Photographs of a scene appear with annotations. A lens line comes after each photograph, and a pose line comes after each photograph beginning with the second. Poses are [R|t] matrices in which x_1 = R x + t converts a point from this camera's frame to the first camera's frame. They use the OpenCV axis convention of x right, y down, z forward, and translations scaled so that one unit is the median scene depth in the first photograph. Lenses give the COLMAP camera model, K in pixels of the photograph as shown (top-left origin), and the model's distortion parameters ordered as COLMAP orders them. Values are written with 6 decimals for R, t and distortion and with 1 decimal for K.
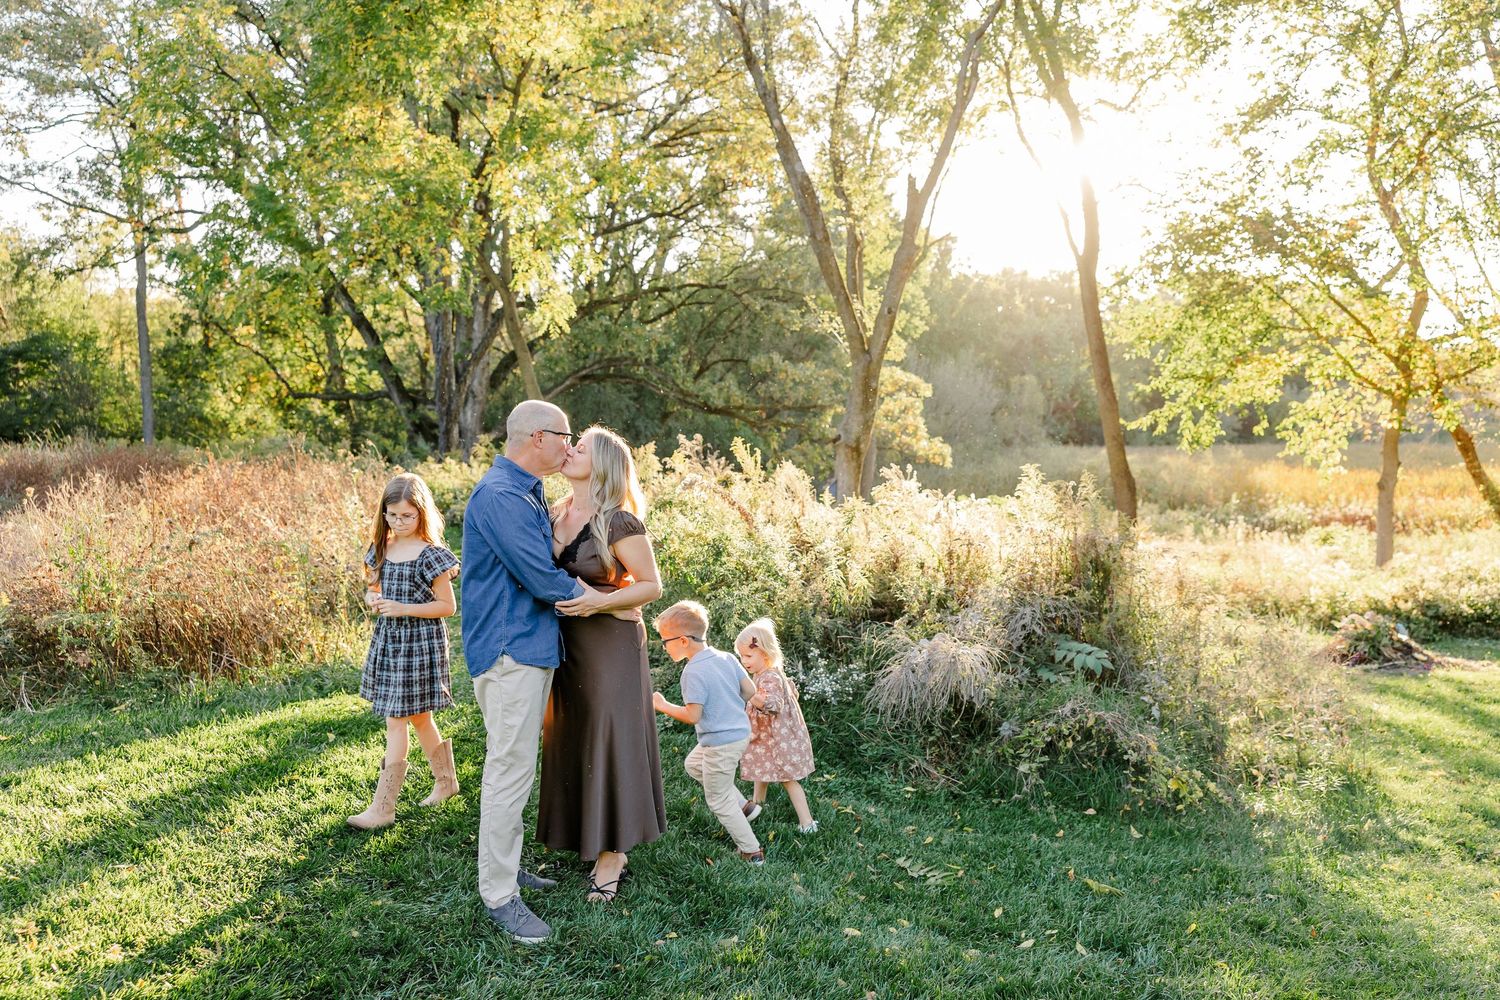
lens RADIAL K [[1290.9, 0, 750.5], [0, 1290.9, 487.3], [0, 0, 1]] dist [-0.015463, -0.004748]
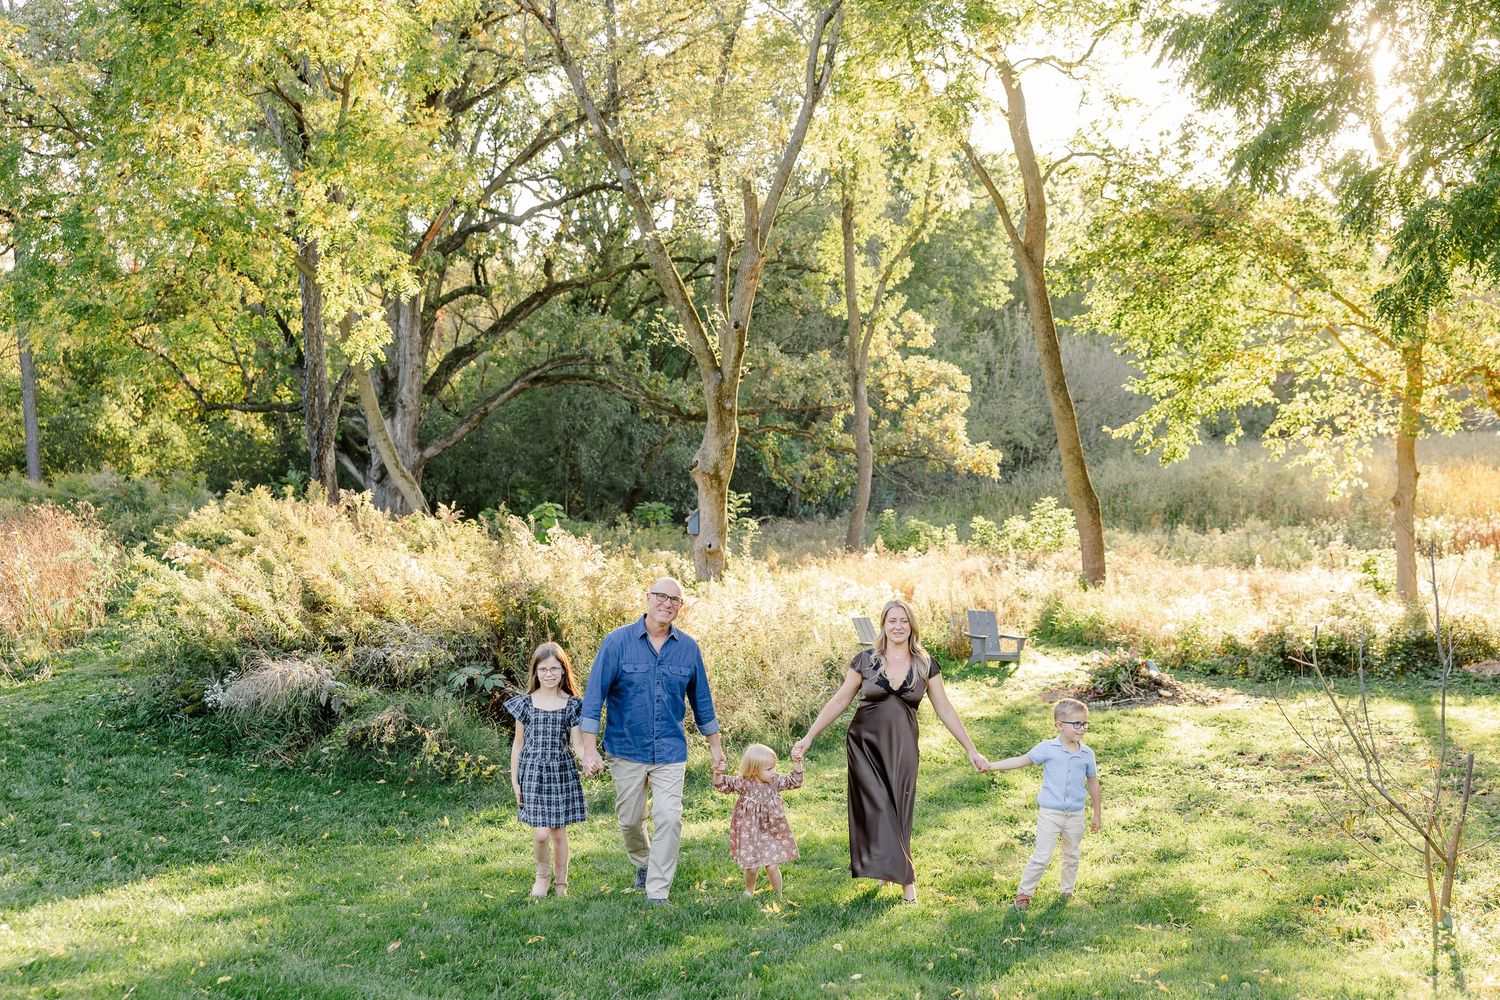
lens RADIAL K [[1750.1, 0, 750.0], [0, 1750.1, 508.7], [0, 0, 1]] dist [-0.007888, 0.000000]
pose [[0.996656, -0.019249, -0.079406, 0.098489], [0.019714, 0.999793, 0.005081, -0.006334], [0.079292, -0.006629, 0.996829, -0.106430]]
